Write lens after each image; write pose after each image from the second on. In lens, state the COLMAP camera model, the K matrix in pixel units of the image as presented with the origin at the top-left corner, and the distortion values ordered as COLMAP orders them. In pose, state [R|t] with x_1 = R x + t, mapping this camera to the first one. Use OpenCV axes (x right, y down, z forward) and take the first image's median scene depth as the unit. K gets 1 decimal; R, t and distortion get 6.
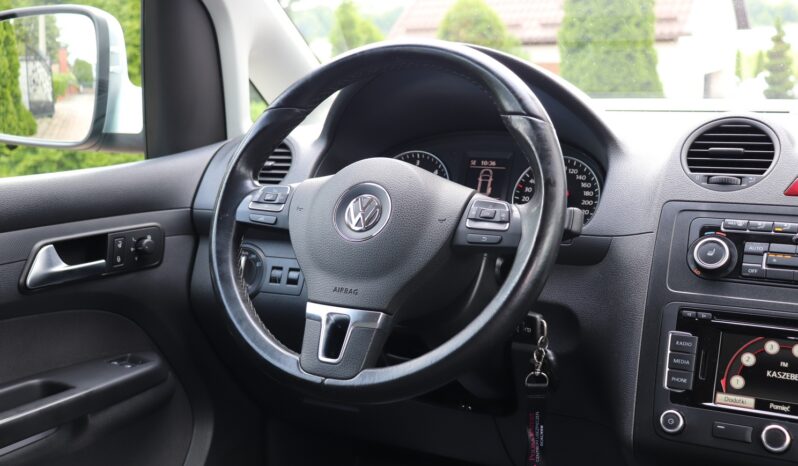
lens RADIAL K [[925.9, 0, 399.0], [0, 925.9, 233.0], [0, 0, 1]] dist [-0.037362, 0.019291]
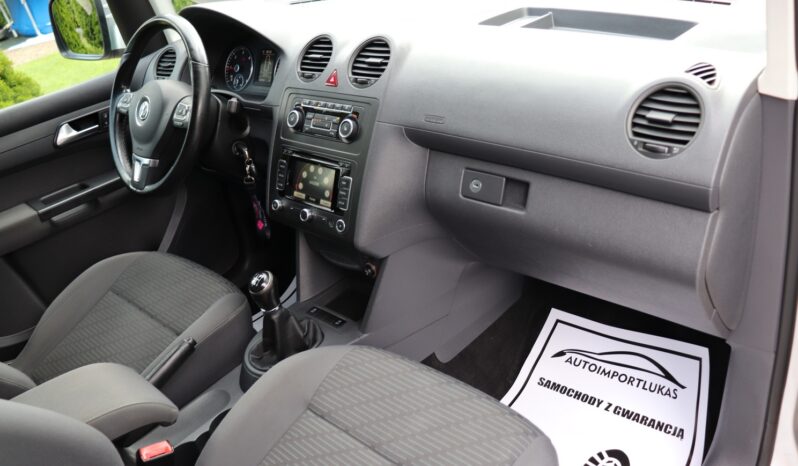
lens RADIAL K [[656.1, 0, 399.0], [0, 656.1, 233.0], [0, 0, 1]] dist [-0.180104, 0.152229]
pose [[0.952188, -0.001048, -0.305510, 0.955356], [0.108035, 0.936539, 0.333502, -0.181412], [0.285773, -0.350562, 0.891874, -0.220743]]
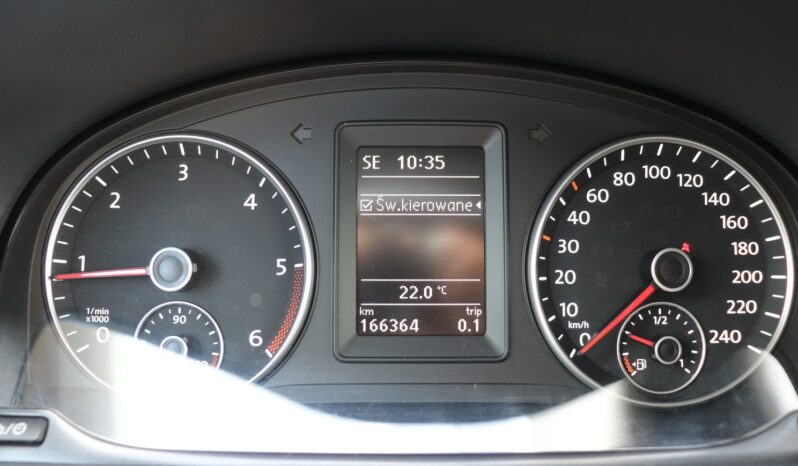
lens RADIAL K [[656.1, 0, 399.0], [0, 656.1, 233.0], [0, 0, 1]] dist [-0.180104, 0.152229]
pose [[0.904091, -0.163822, 0.394691, -0.003710], [0.066730, 0.966392, 0.248262, -0.144134], [-0.422097, -0.198114, 0.884638, 1.064517]]
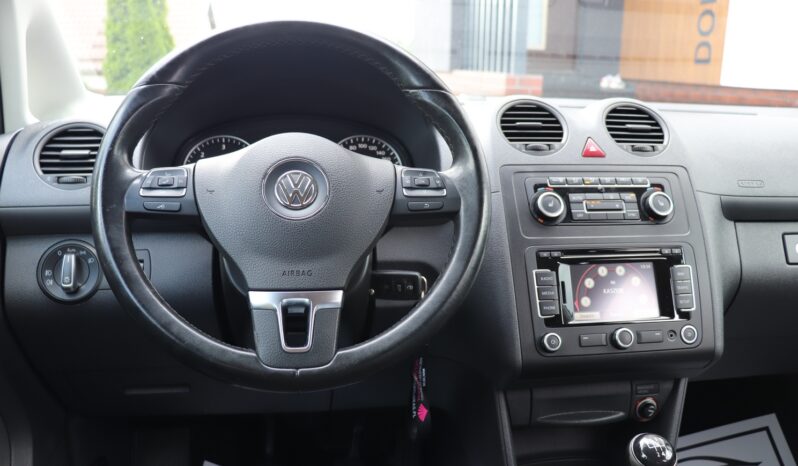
lens RADIAL K [[656.1, 0, 399.0], [0, 656.1, 233.0], [0, 0, 1]] dist [-0.180104, 0.152229]
pose [[0.816463, -0.100316, 0.568617, -0.335432], [0.080711, 0.994952, 0.059641, -0.008839], [-0.571730, -0.002801, 0.820437, 0.389435]]
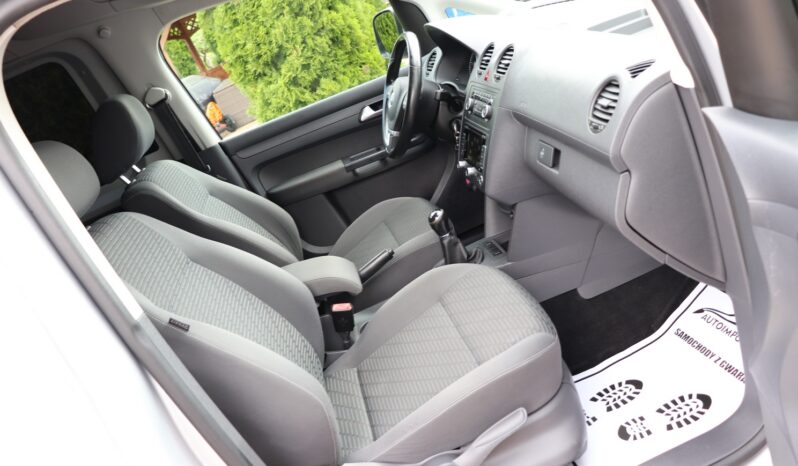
lens RADIAL K [[656.1, 0, 399.0], [0, 656.1, 233.0], [0, 0, 1]] dist [-0.180104, 0.152229]
pose [[0.588134, 0.091321, -0.803591, 1.779405], [0.217966, 0.938943, 0.266229, -0.175709], [0.778838, -0.331734, 0.532319, -0.300095]]
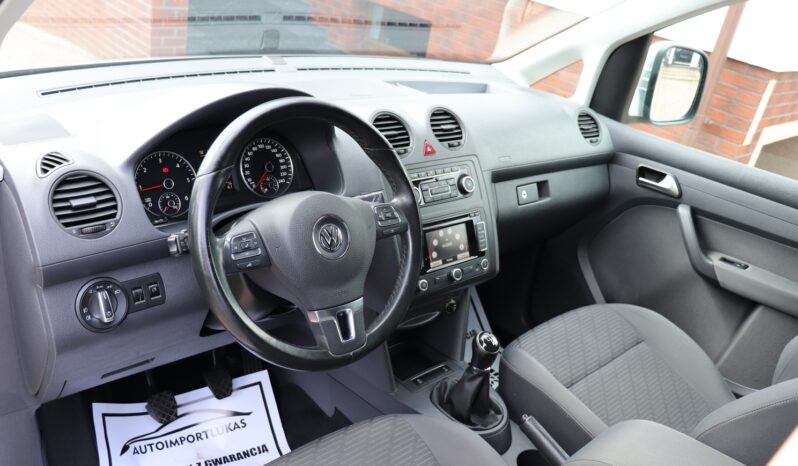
lens RADIAL K [[656.1, 0, 399.0], [0, 656.1, 233.0], [0, 0, 1]] dist [-0.180104, 0.152229]
pose [[0.351544, -0.339052, 0.872617, -0.878243], [0.019575, 0.934571, 0.355238, -0.386076], [-0.935967, -0.107800, 0.335180, 0.563704]]
